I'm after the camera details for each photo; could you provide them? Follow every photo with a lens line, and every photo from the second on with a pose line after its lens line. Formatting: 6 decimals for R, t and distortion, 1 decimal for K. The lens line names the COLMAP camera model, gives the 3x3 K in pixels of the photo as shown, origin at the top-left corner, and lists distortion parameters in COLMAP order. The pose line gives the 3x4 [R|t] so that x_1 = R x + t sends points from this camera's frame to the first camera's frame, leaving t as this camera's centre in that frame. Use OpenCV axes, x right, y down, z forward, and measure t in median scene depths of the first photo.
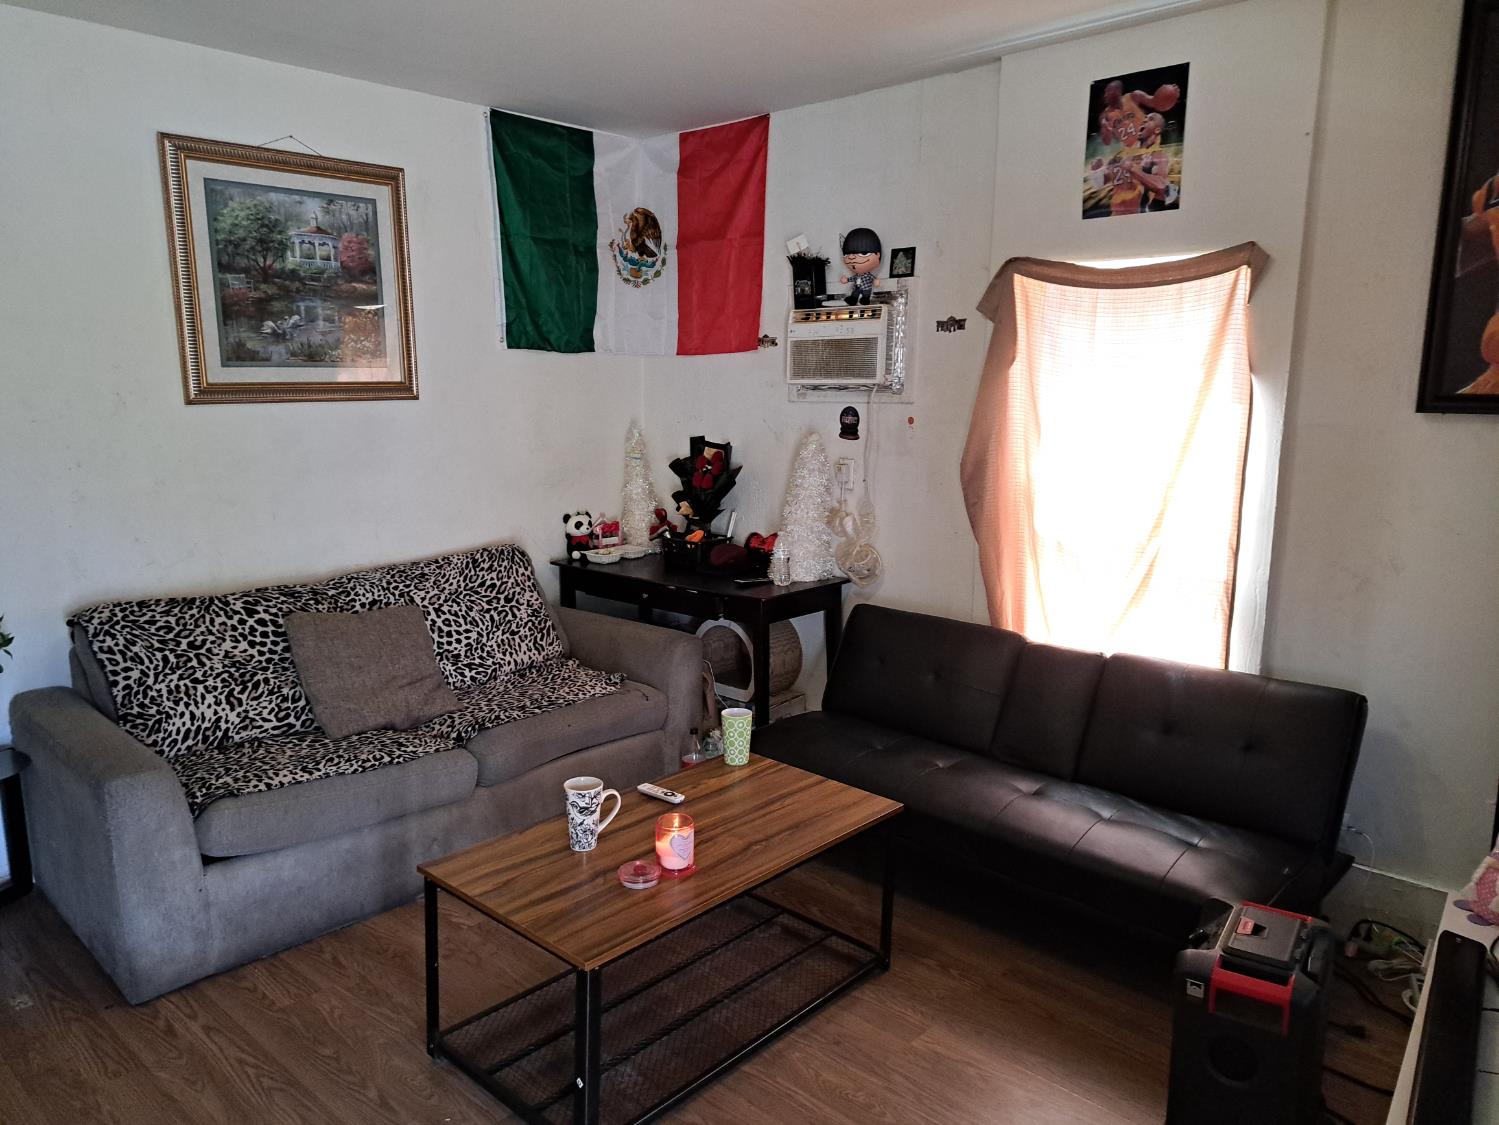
lens RADIAL K [[1069.2, 0, 748.4], [0, 1069.2, 565.0], [0, 0, 1]] dist [0.056990, -0.075105]
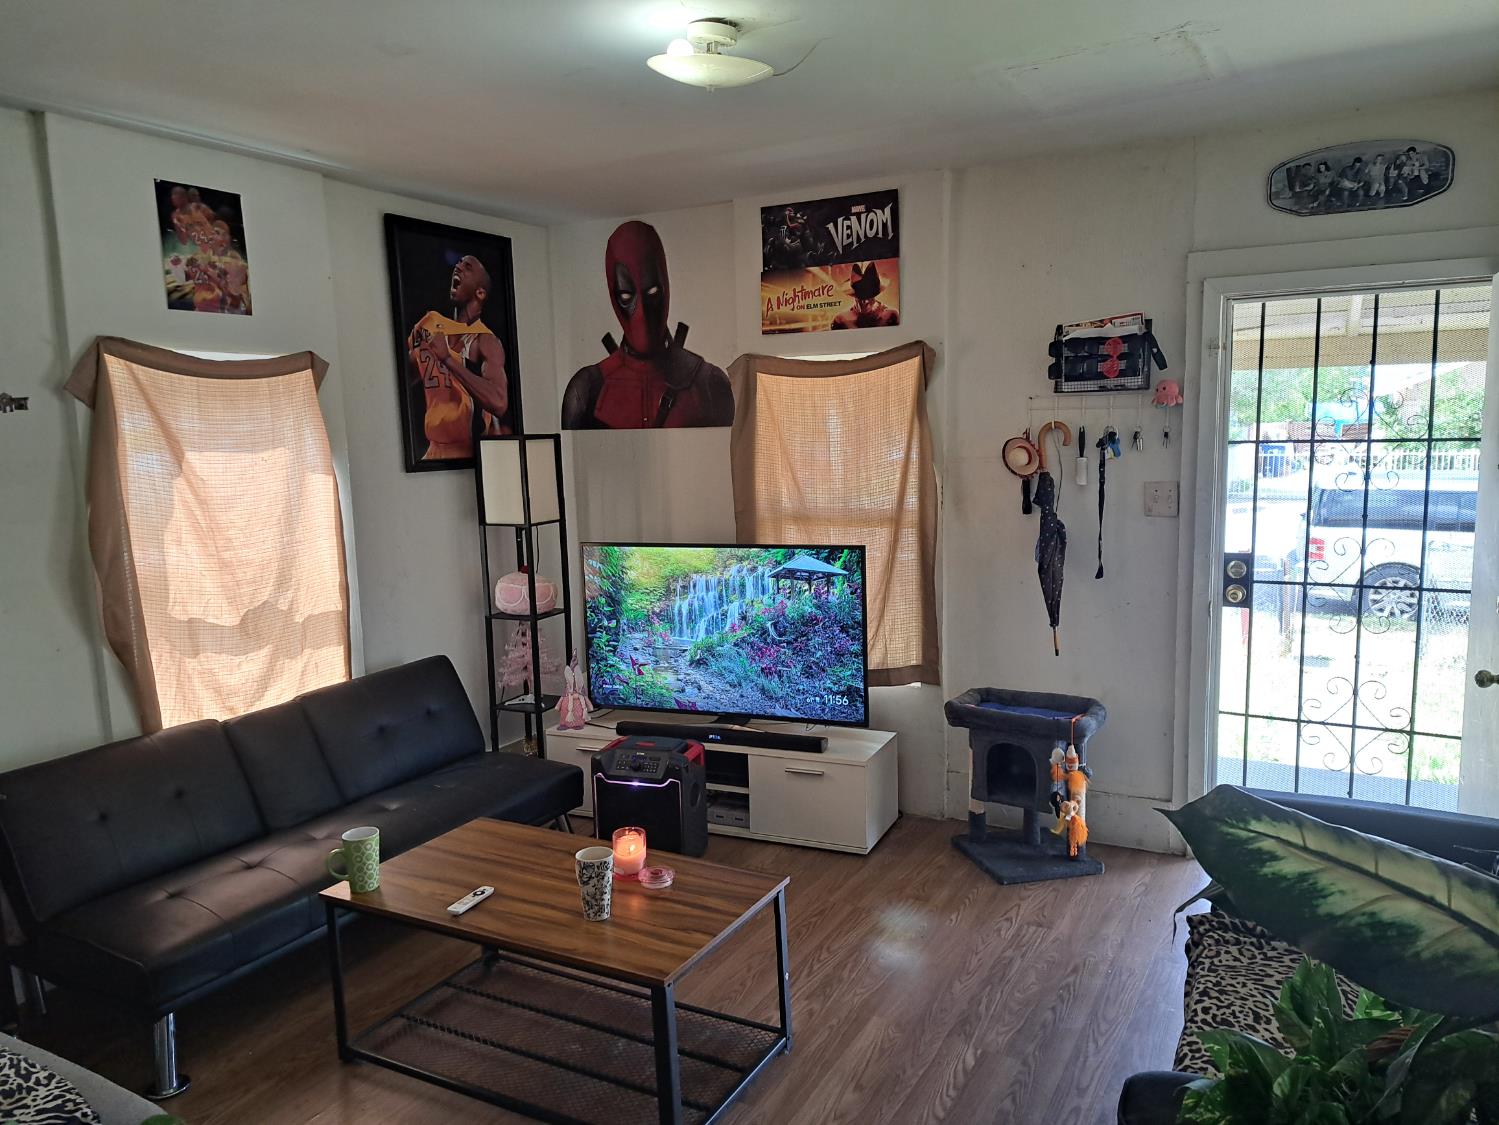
lens RADIAL K [[1069.2, 0, 752.2], [0, 1069.2, 568.2], [0, 0, 1]] dist [0.056990, -0.075105]
pose [[-0.239732, -0.124056, 0.962880, -0.873211], [0.195595, 0.965293, 0.173066, -0.154703], [-0.950932, 0.229824, -0.207147, 0.758869]]
